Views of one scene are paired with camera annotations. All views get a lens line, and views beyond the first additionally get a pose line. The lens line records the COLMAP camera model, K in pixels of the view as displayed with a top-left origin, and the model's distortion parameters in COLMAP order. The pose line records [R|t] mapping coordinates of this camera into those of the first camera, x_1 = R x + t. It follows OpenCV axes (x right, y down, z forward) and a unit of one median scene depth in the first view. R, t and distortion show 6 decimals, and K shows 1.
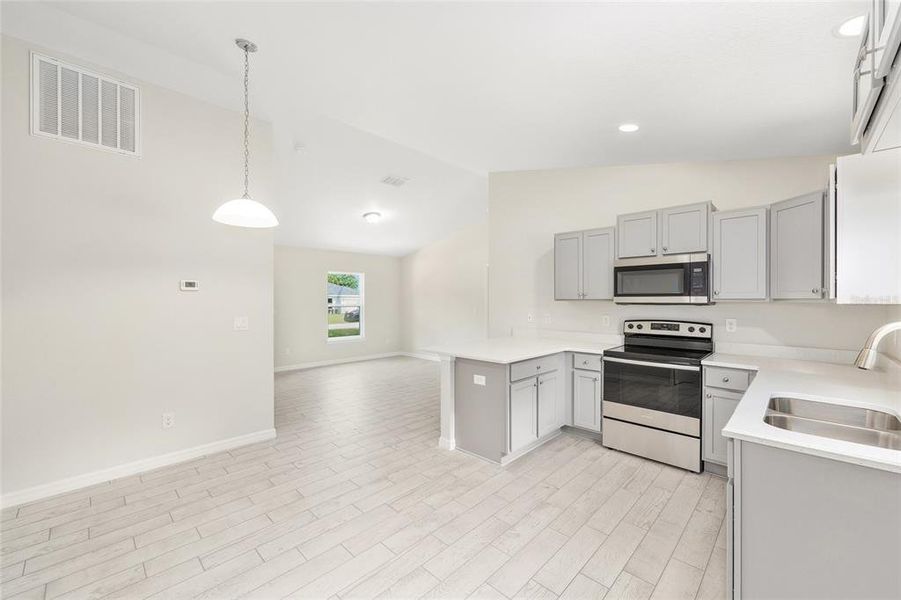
lens RADIAL K [[359.5, 0, 451.4], [0, 359.5, 303.2], [0, 0, 1]] dist [-0.006755, 0.001130]
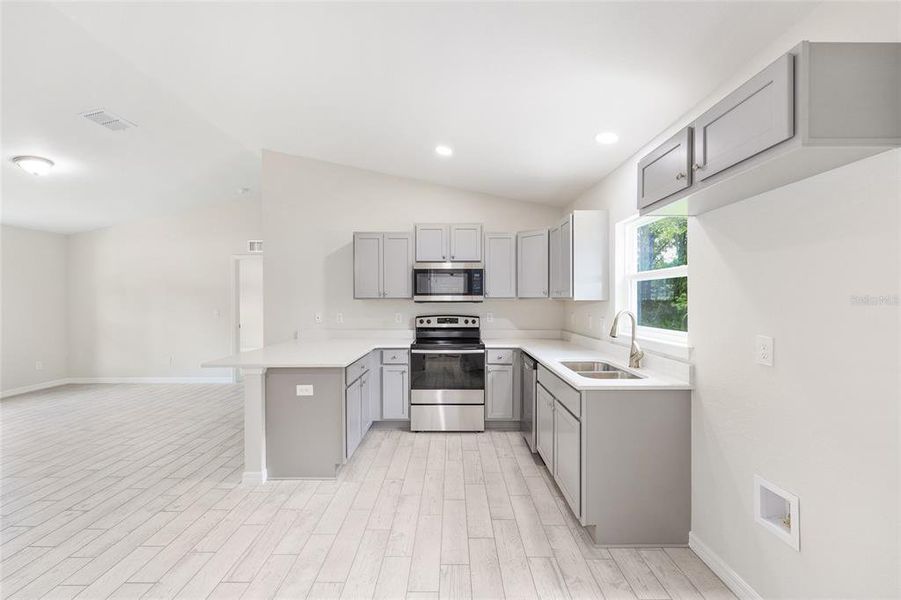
lens RADIAL K [[359.5, 0, 452.5], [0, 359.5, 301.9], [0, 0, 1]] dist [-0.006755, 0.001130]
pose [[0.715987, -0.005557, 0.698091, -0.258339], [0.007910, 0.999969, -0.000153, 0.002783], [-0.698069, 0.005631, 0.716009, 0.121490]]
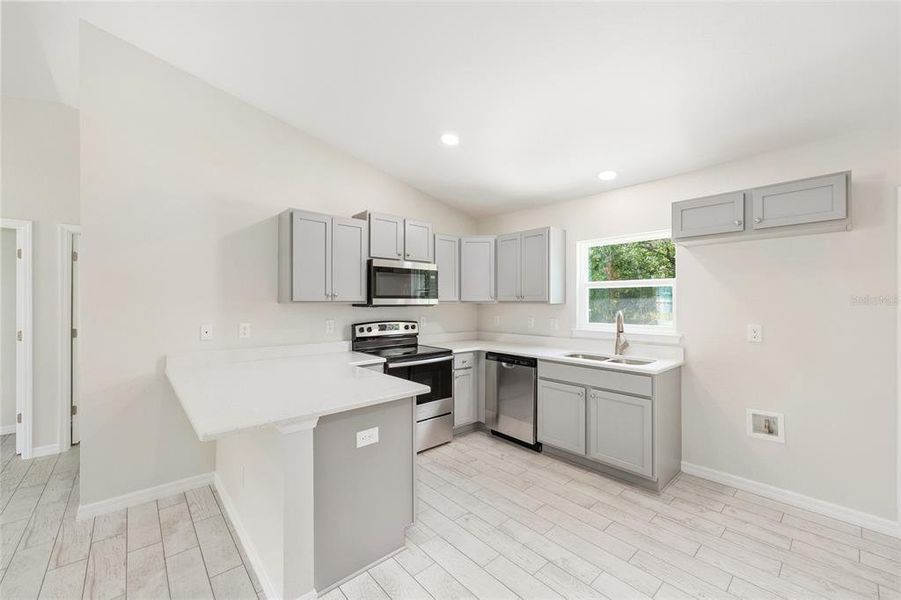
lens RADIAL K [[359.5, 0, 450.4], [0, 359.5, 301.4], [0, 0, 1]] dist [-0.006755, 0.001130]
pose [[0.072946, 0.000840, 0.997336, -0.478922], [0.011810, 0.999929, -0.001706, -0.007205], [-0.997266, 0.011903, 0.072931, 0.781087]]
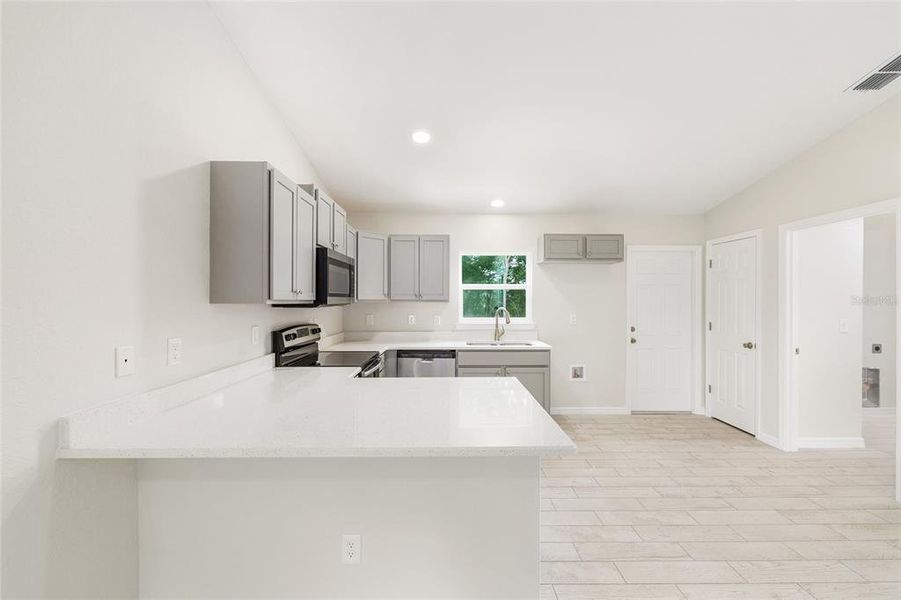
lens RADIAL K [[359.5, 0, 451.6], [0, 359.5, 303.9], [0, 0, 1]] dist [-0.006755, 0.001130]
pose [[-0.705138, -0.010155, 0.708998, -0.267854], [0.006088, 0.999774, 0.020375, -0.017866], [-0.709044, 0.018683, -0.704917, 1.426057]]
